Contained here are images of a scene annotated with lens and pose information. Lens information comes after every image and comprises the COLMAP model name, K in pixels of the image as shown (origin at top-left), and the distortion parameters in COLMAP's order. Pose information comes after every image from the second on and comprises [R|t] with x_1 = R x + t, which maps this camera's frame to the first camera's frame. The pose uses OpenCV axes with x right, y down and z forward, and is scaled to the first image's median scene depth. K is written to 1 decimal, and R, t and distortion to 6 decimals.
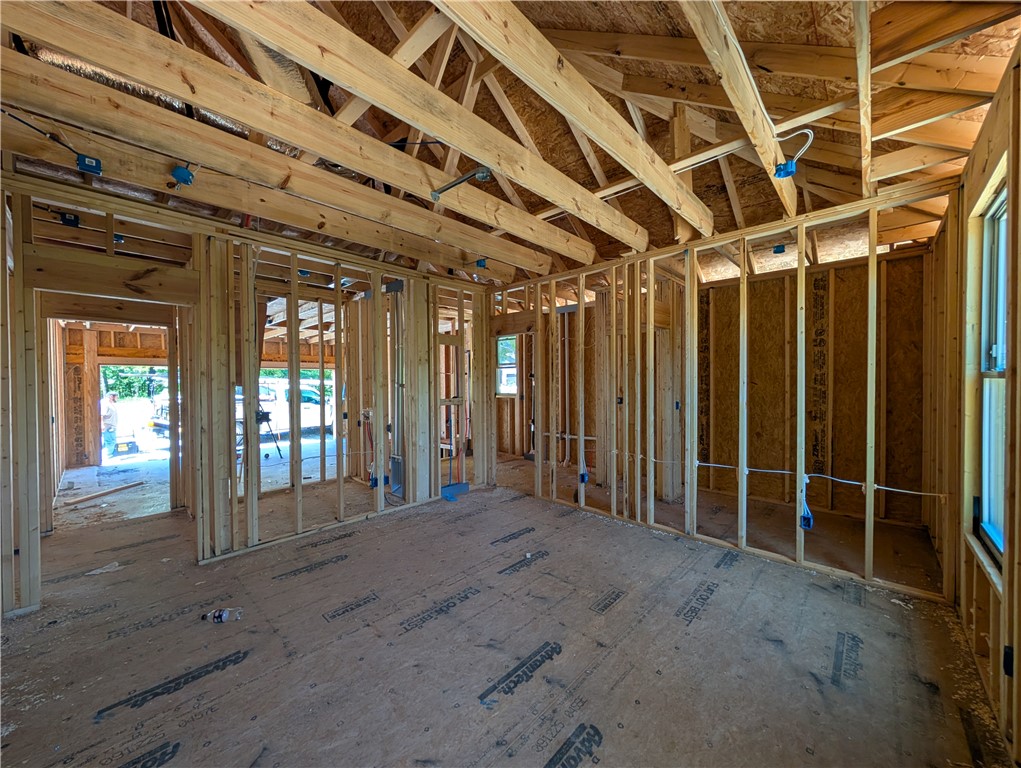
lens RADIAL K [[386.2, 0, 514.5], [0, 386.2, 386.7], [0, 0, 1]] dist [0.002805, -0.000464]
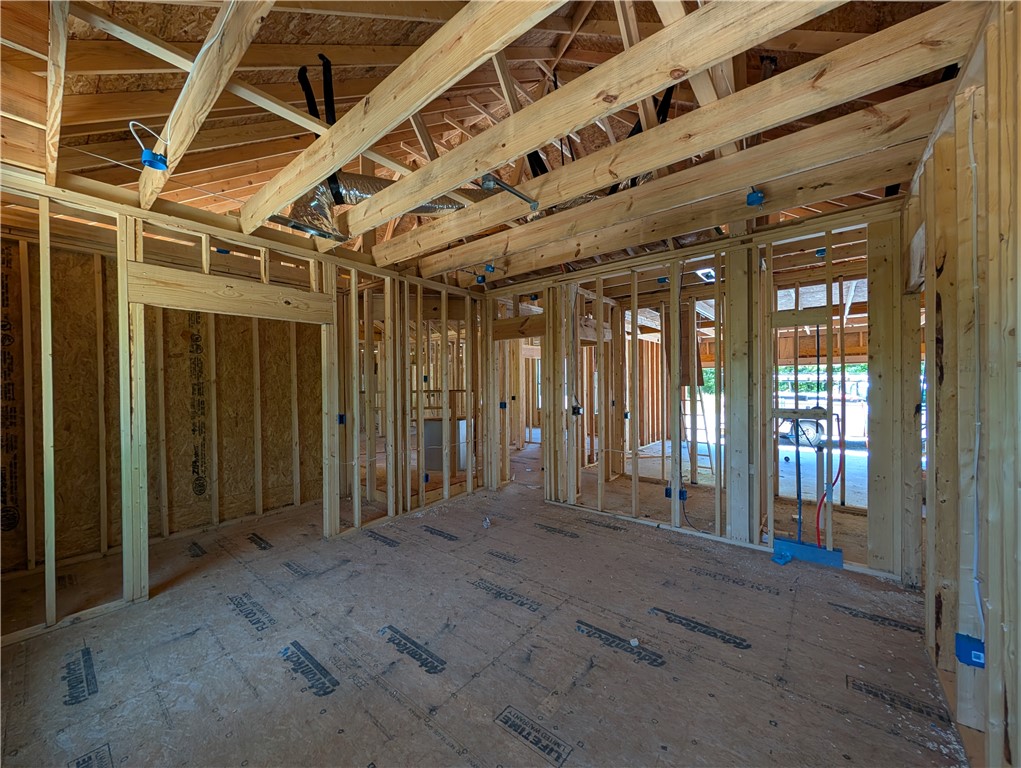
lens RADIAL K [[386.2, 0, 509.4], [0, 386.2, 380.6], [0, 0, 1]] dist [0.002805, -0.000464]
pose [[0.061349, 0.000463, -0.998116, 0.756291], [-0.005509, 0.999985, 0.000125, -0.023104], [0.998101, 0.005491, 0.061351, 0.795047]]
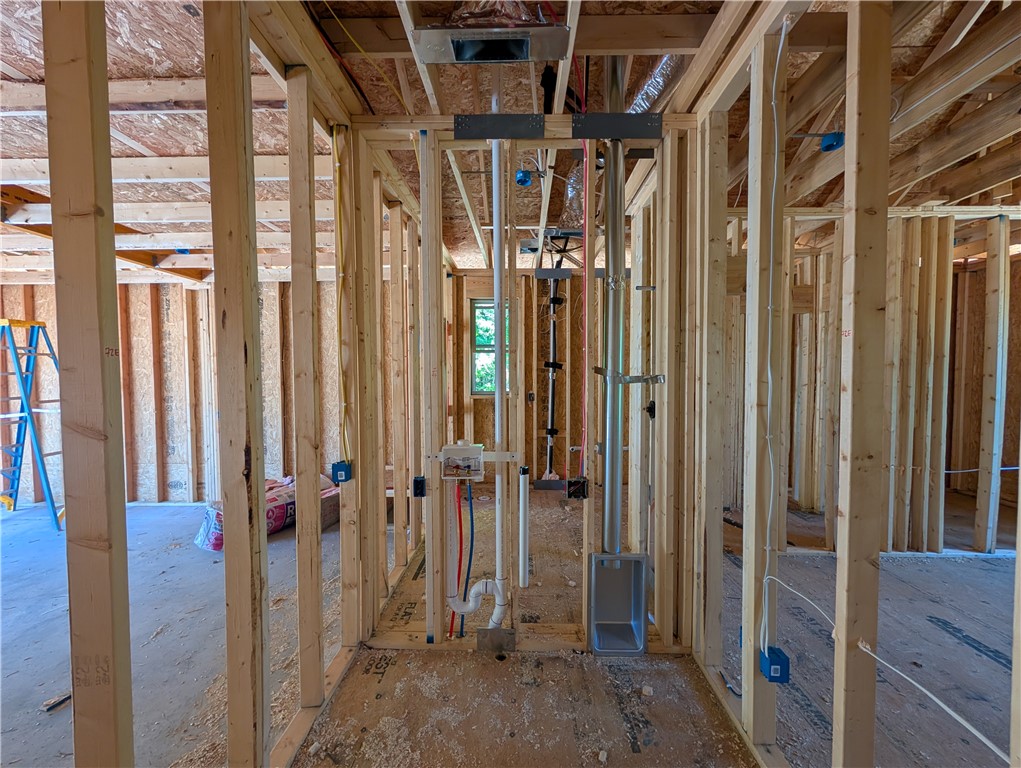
lens RADIAL K [[386.2, 0, 515.0], [0, 386.2, 390.8], [0, 0, 1]] dist [0.002805, -0.000464]
pose [[0.744472, -0.025454, 0.667168, -1.066971], [0.005144, 0.999462, 0.032392, -0.011142], [-0.667633, -0.020683, 0.744203, 1.278219]]
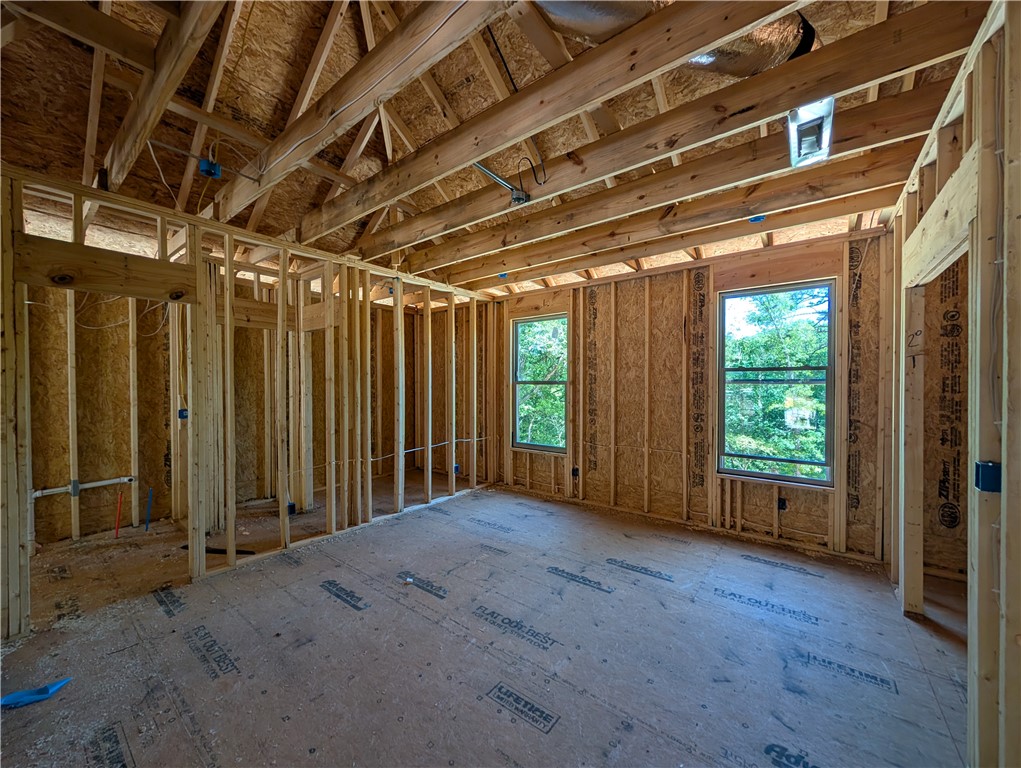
lens RADIAL K [[386.2, 0, 510.0], [0, 386.2, 389.7], [0, 0, 1]] dist [0.002805, -0.000464]
pose [[-0.089078, -0.011210, 0.995962, -0.942164], [0.012474, 0.999846, 0.012370, -0.016927], [-0.995947, 0.013525, -0.088924, 0.907018]]
